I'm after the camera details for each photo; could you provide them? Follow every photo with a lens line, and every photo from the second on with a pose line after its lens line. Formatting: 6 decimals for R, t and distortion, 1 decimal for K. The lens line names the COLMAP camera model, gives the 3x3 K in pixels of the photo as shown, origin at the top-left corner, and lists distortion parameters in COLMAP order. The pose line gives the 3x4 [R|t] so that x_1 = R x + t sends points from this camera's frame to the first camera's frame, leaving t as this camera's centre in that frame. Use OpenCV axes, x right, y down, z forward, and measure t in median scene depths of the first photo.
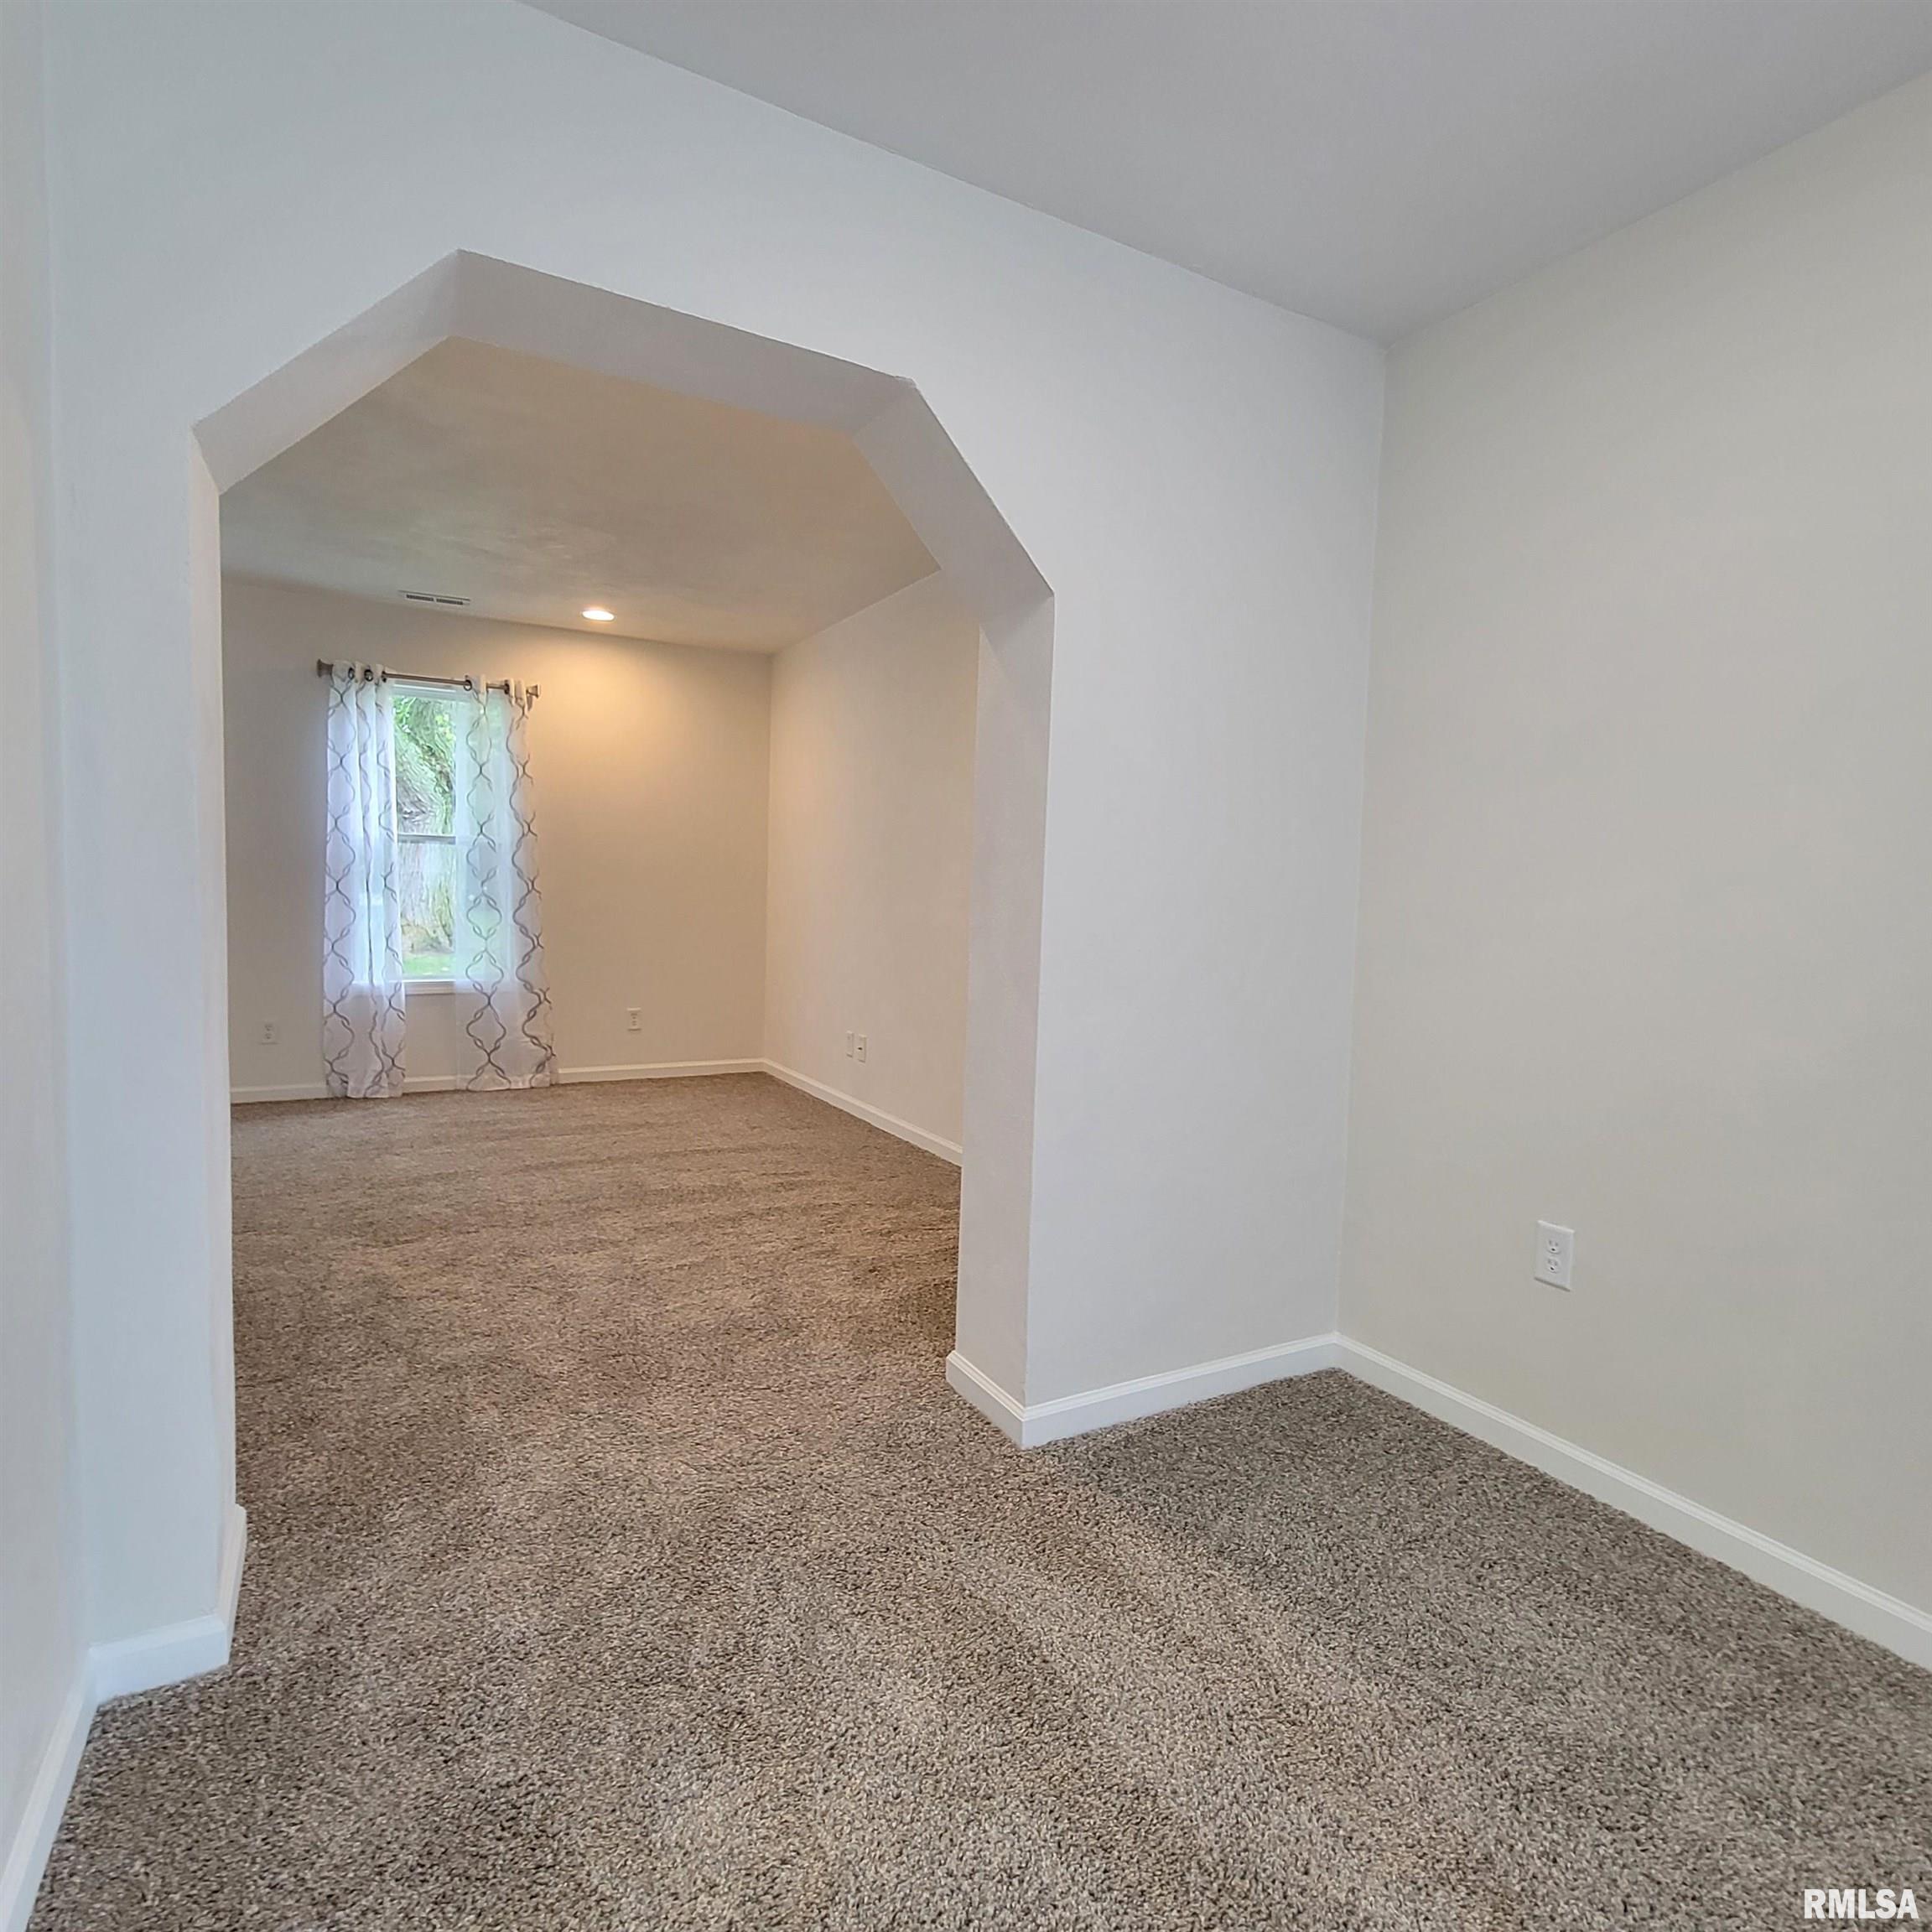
lens RADIAL K [[1093.7, 0, 966.0], [0, 1093.7, 966.0], [0, 0, 1]] dist [0.001111, 0.000286]
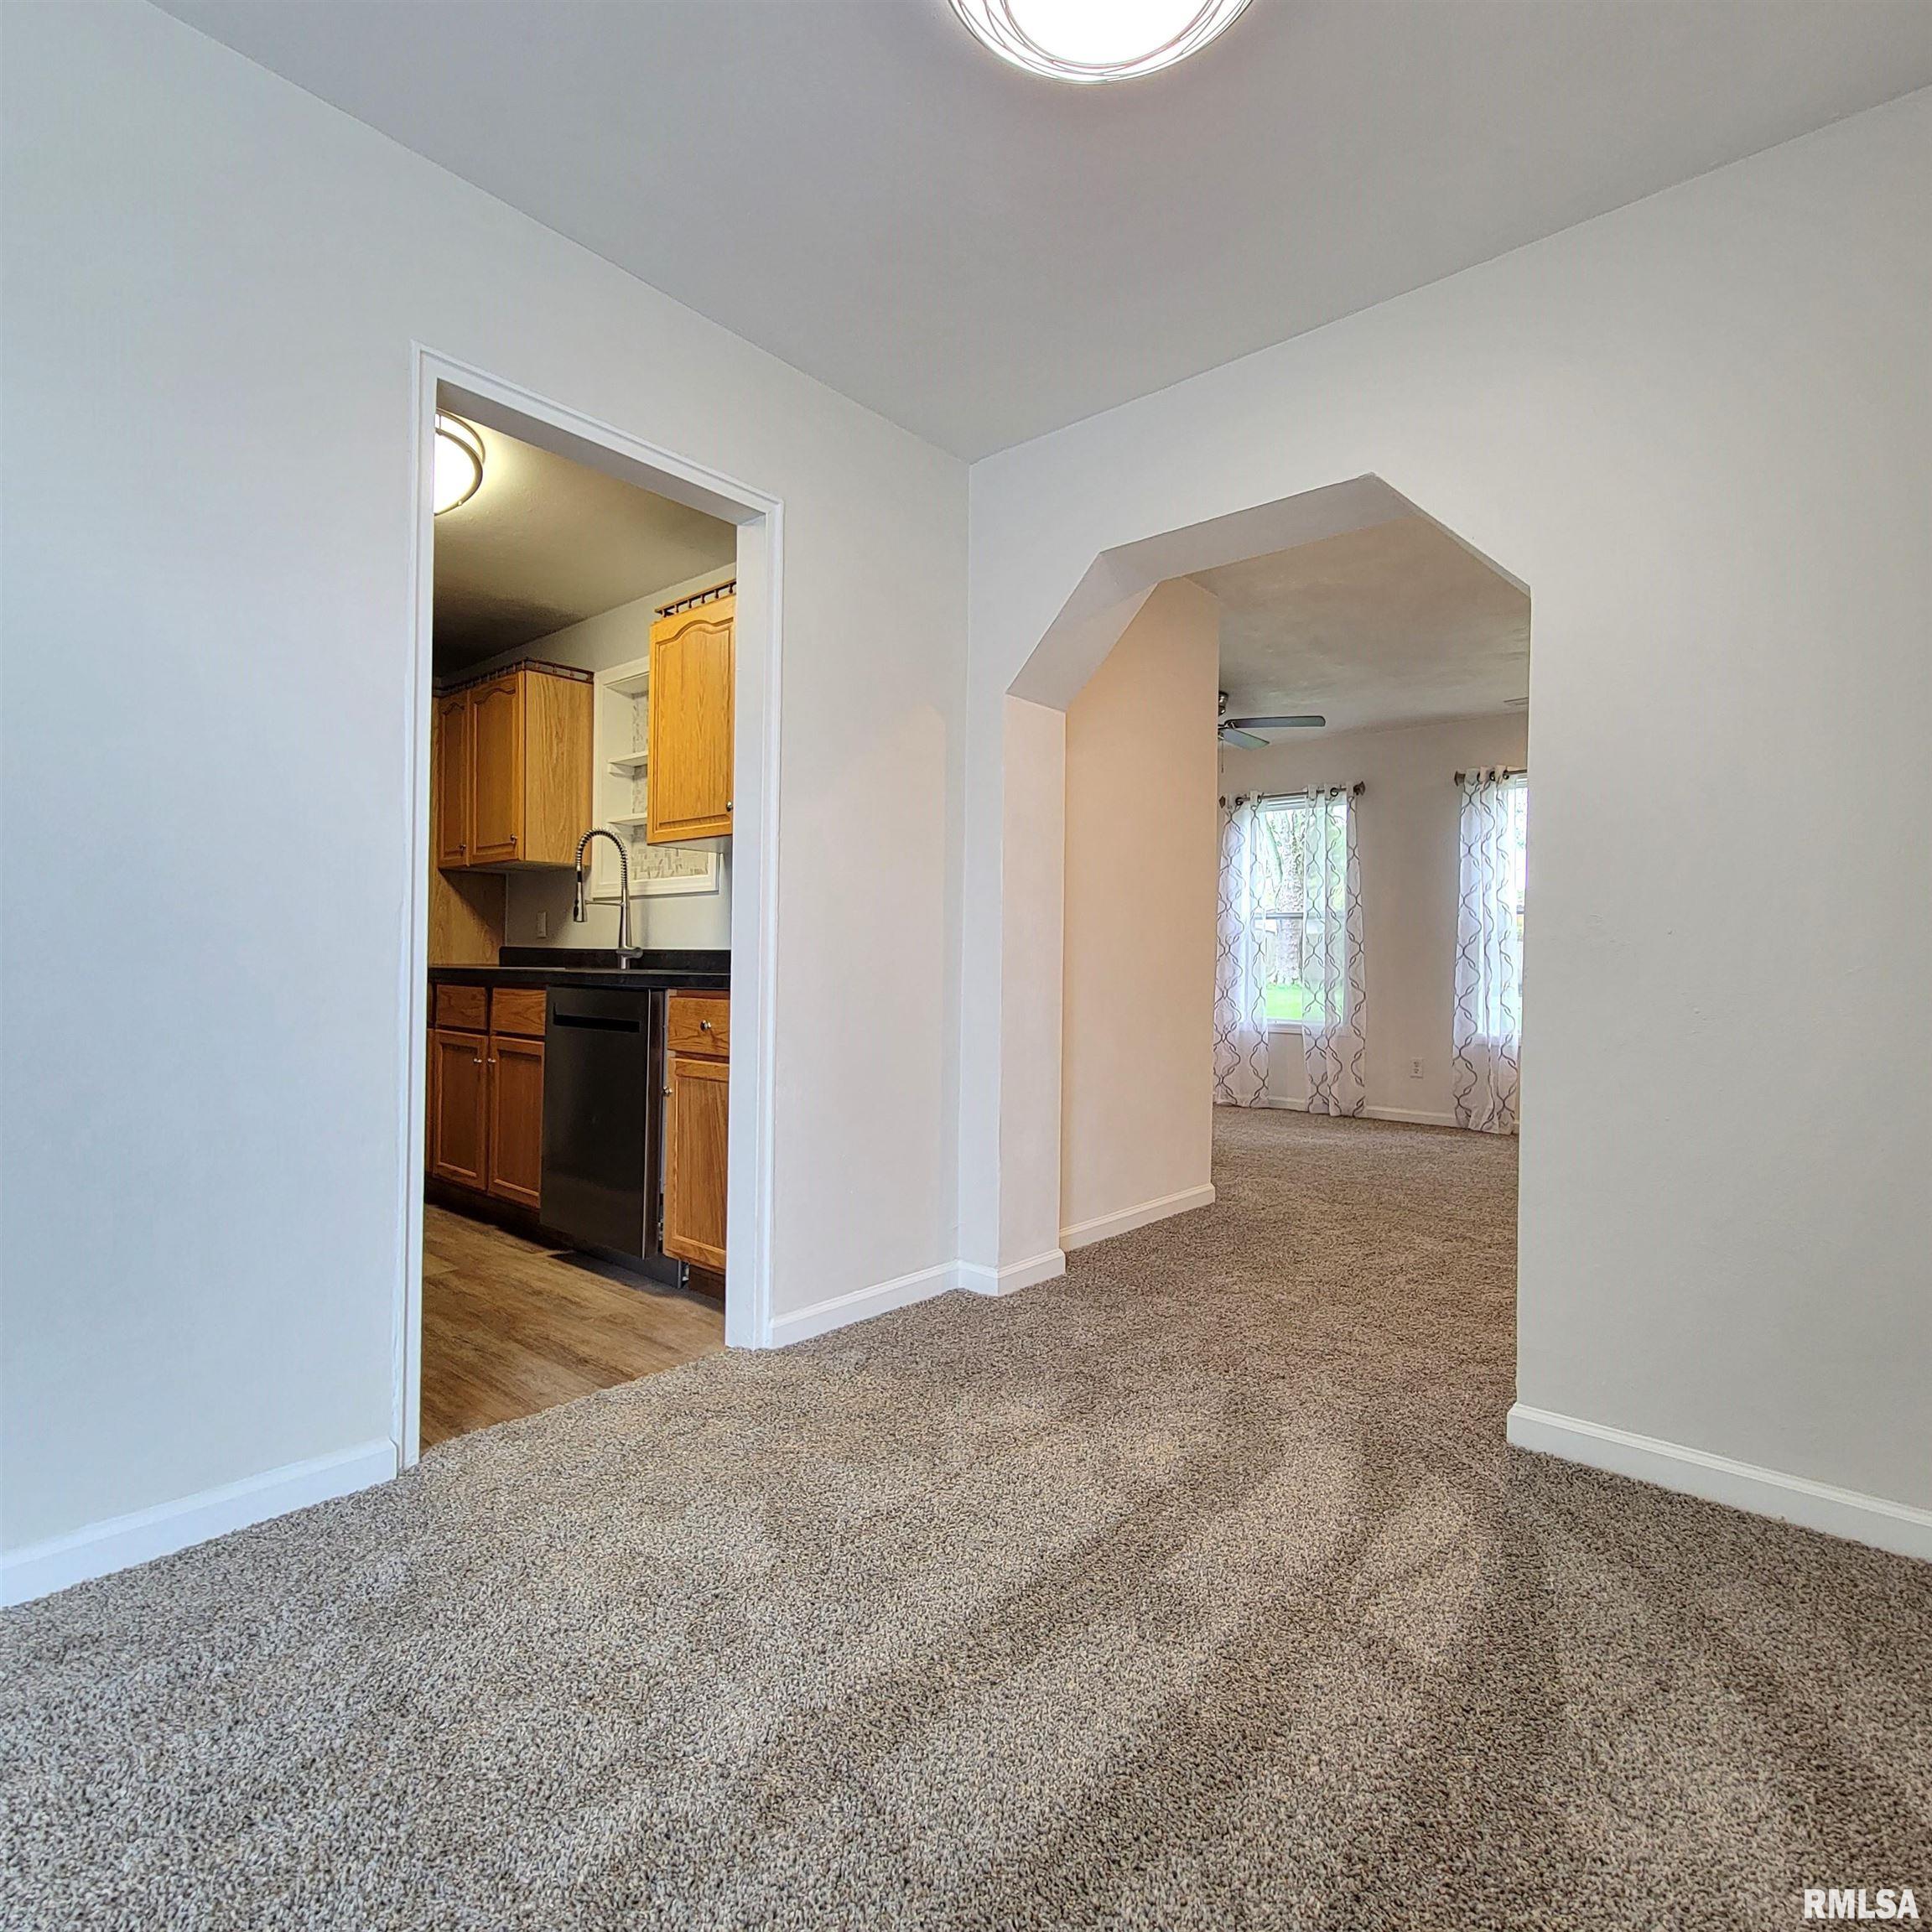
lens RADIAL K [[1093.7, 0, 966.0], [0, 1093.7, 966.0], [0, 0, 1]] dist [0.001111, 0.000286]
pose [[0.320448, -0.025377, -0.946926, 0.398414], [-0.079826, 0.995362, -0.053689, 0.052051], [0.943897, 0.092794, 0.316936, 0.090267]]
